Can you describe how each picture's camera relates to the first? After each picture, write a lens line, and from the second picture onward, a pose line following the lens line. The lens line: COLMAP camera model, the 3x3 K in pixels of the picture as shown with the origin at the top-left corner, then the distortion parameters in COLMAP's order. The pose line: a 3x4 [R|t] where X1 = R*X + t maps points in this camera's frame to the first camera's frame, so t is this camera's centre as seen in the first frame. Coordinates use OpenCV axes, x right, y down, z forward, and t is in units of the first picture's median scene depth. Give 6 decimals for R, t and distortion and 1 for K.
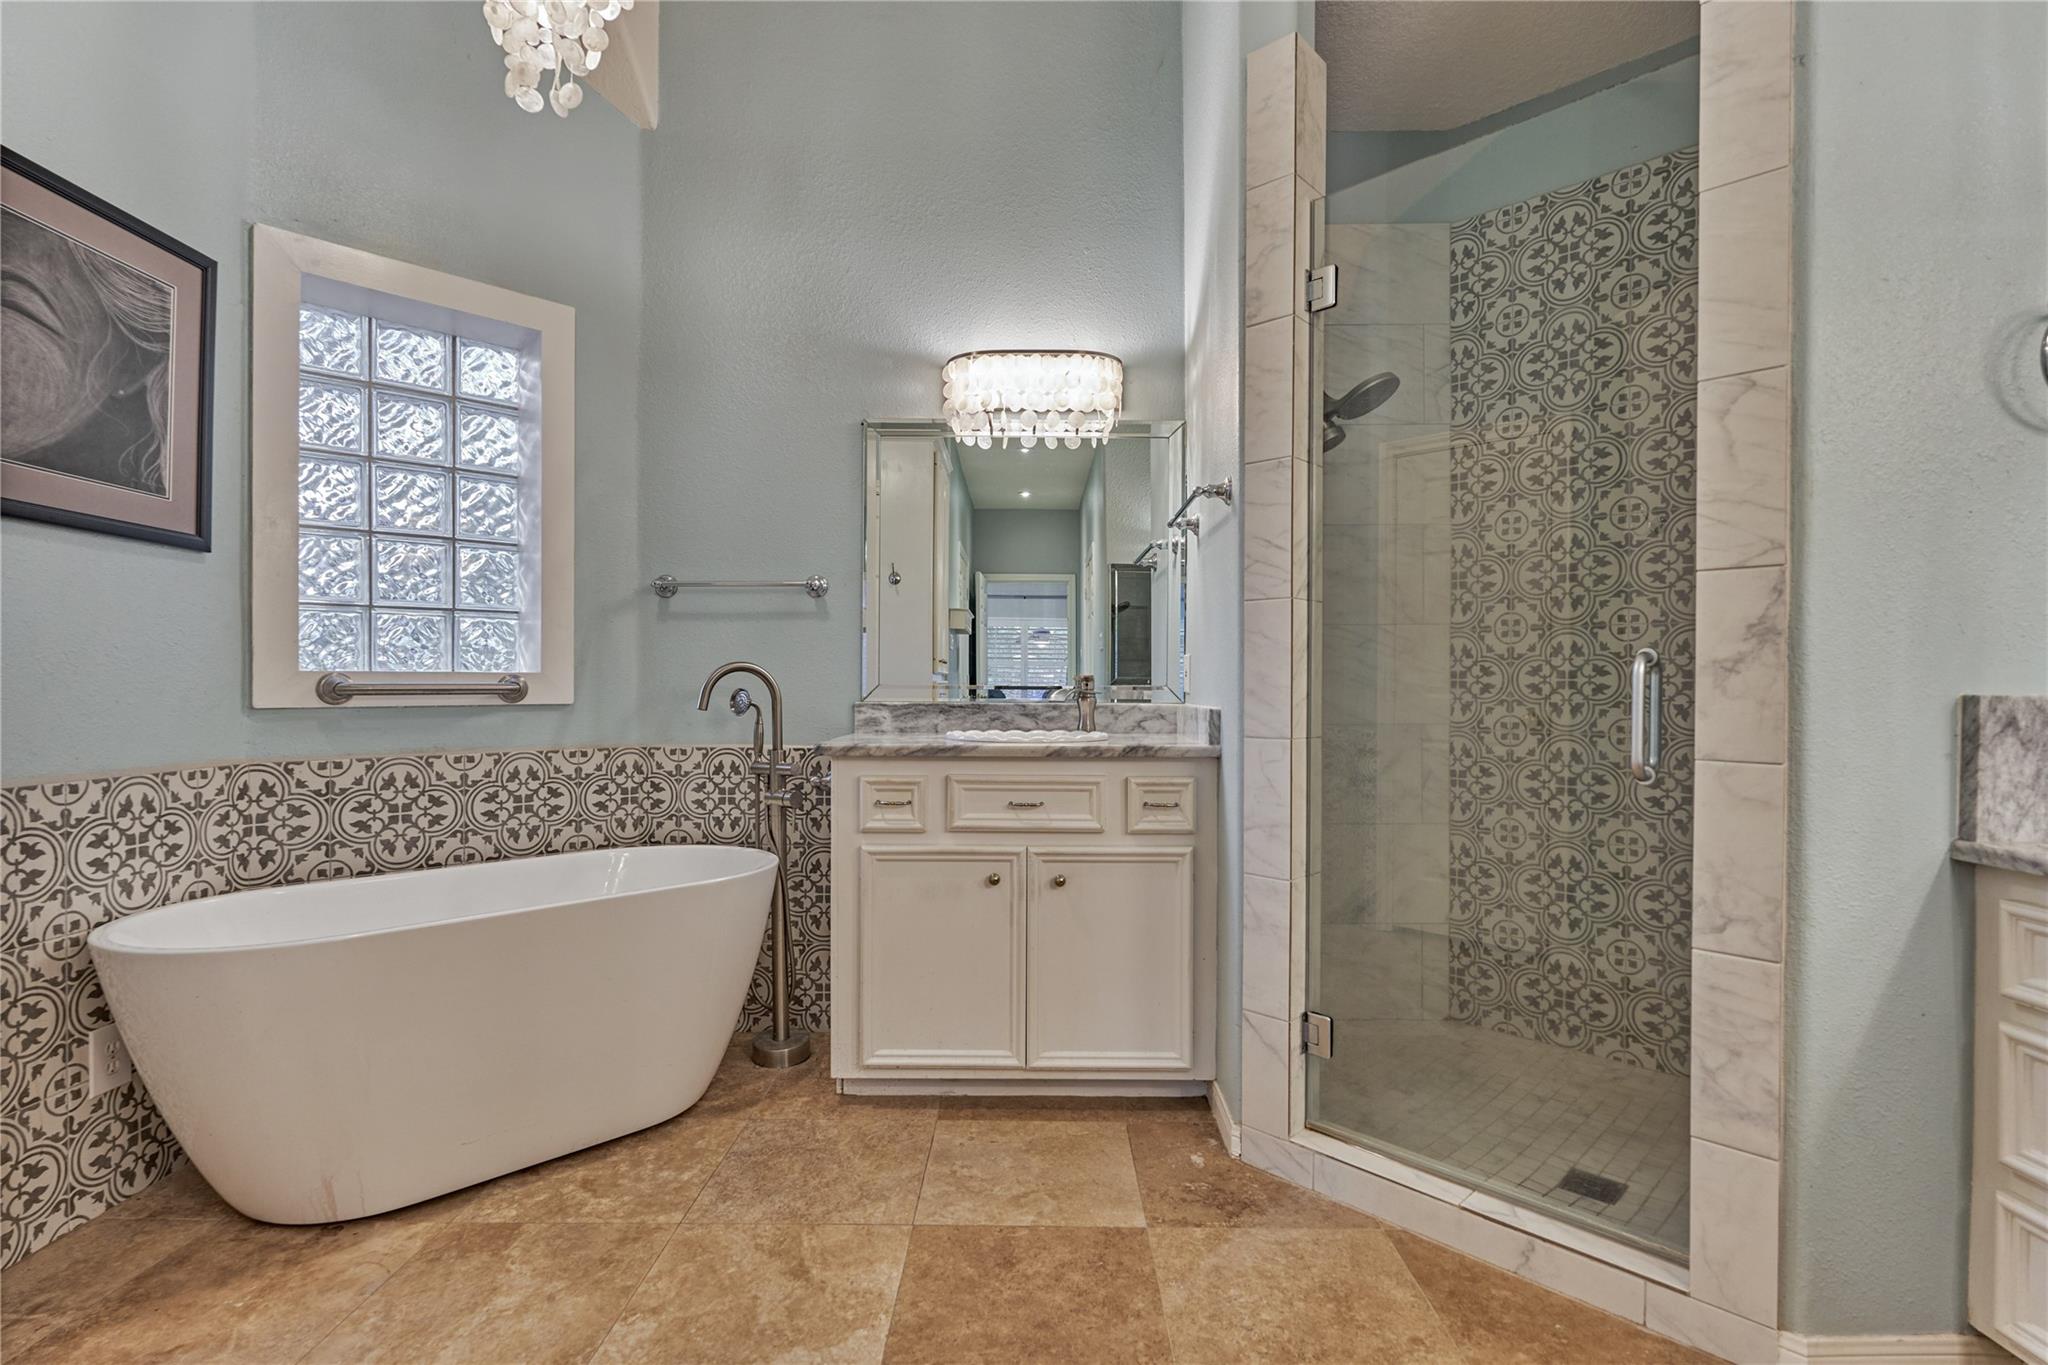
lens RADIAL K [[945.6, 0, 1029.8], [0, 945.6, 686.2], [0, 0, 1]] dist [-0.003074, 0.000092]
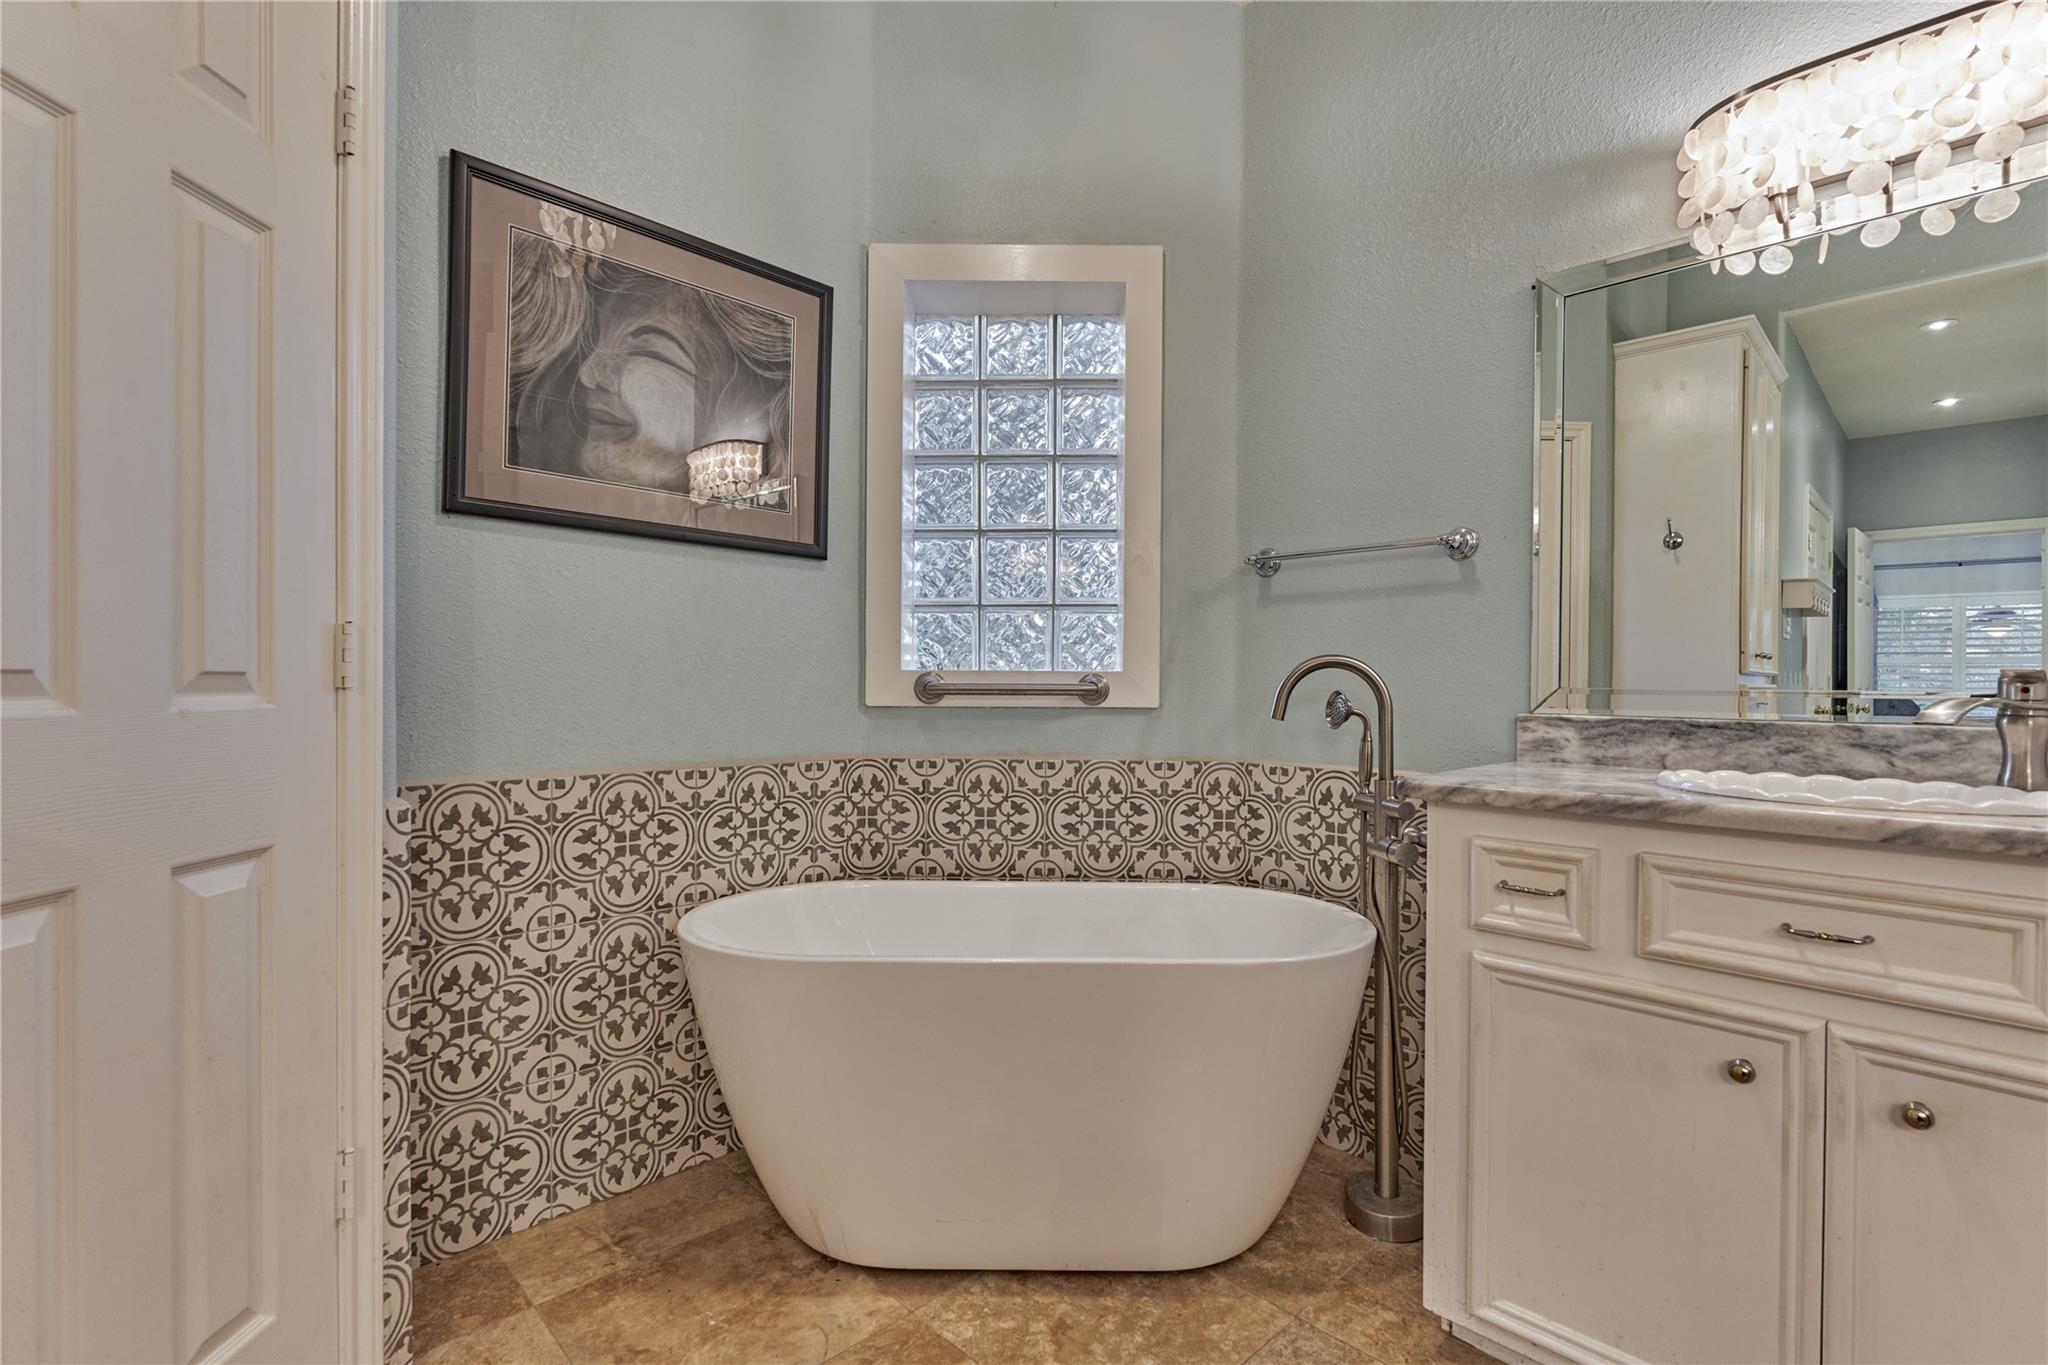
lens RADIAL K [[945.6, 0, 1029.8], [0, 945.6, 686.2], [0, 0, 1]] dist [-0.003074, 0.000092]
pose [[0.704144, 0.004664, -0.710042, 0.051118], [-0.007058, 0.999975, -0.000431, 0.000331], [0.710023, 0.005315, 0.704159, 0.363683]]
